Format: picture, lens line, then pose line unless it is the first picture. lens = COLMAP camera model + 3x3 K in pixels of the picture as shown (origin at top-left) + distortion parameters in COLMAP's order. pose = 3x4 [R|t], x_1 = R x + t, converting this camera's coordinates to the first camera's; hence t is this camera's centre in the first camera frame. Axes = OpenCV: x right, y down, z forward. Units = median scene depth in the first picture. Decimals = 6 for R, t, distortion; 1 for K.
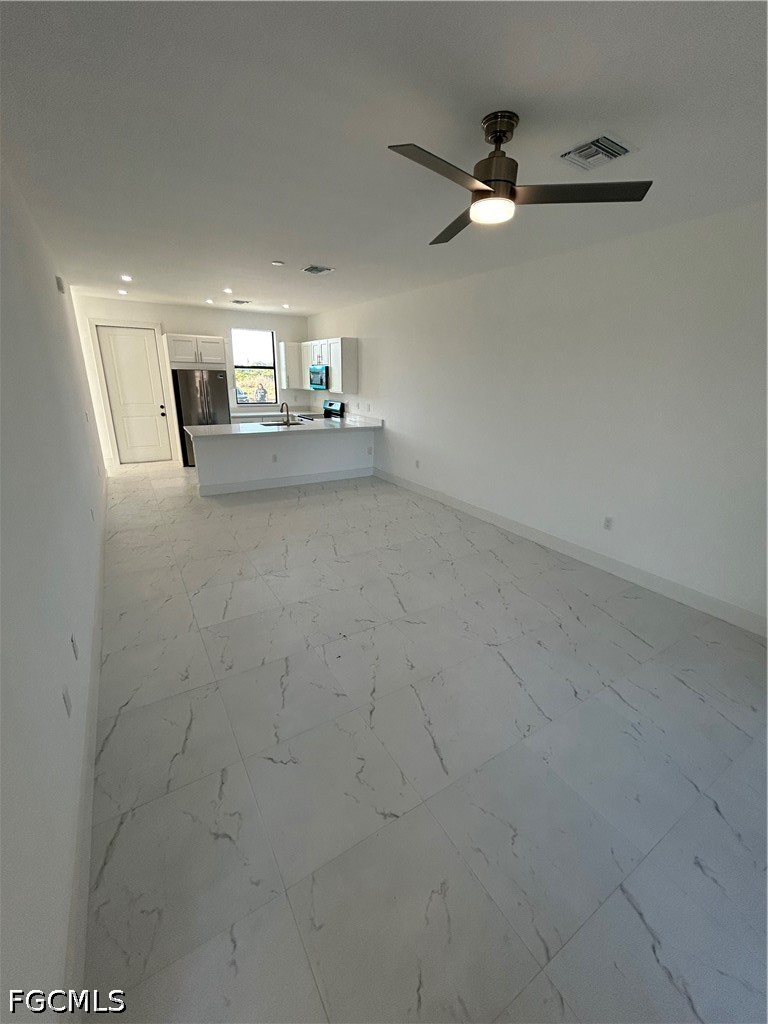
lens RADIAL K [[413.8, 0, 382.1], [0, 413.8, 510.6], [0, 0, 1]] dist [-0.001203, 0.000329]
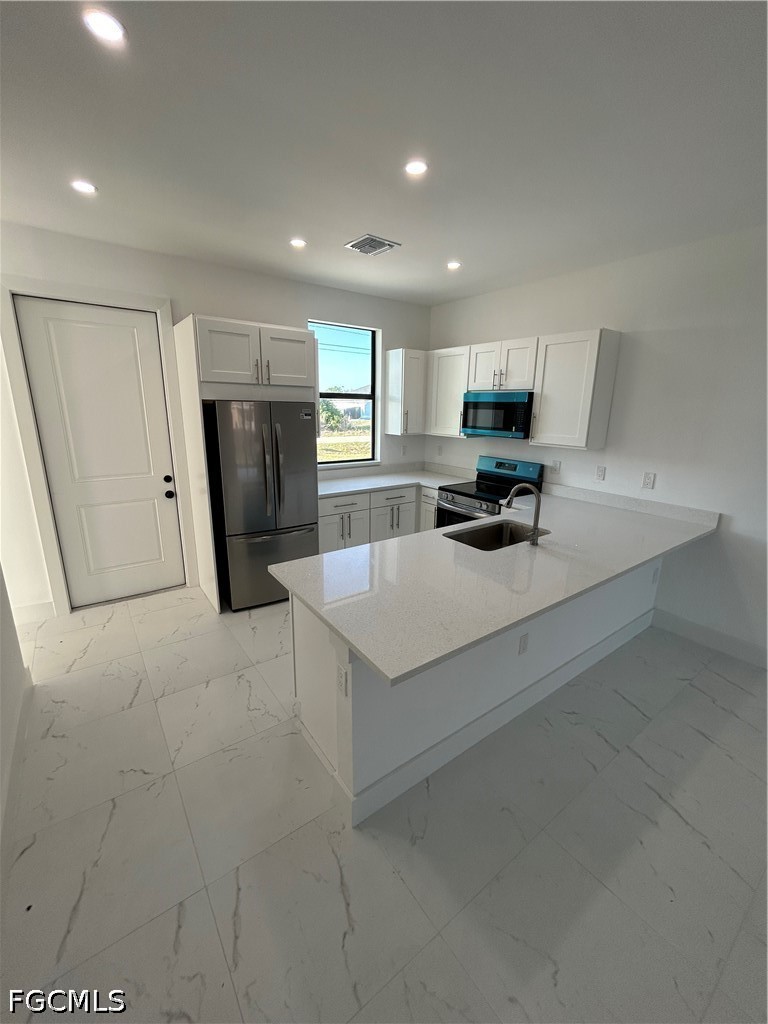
lens RADIAL K [[413.8, 0, 384.6], [0, 413.8, 512.2], [0, 0, 1]] dist [-0.001203, 0.000329]
pose [[0.996961, -0.024852, 0.073829, -0.325498], [0.029426, 0.997672, -0.061523, -0.178824], [-0.072128, 0.063508, 0.995371, 0.523339]]
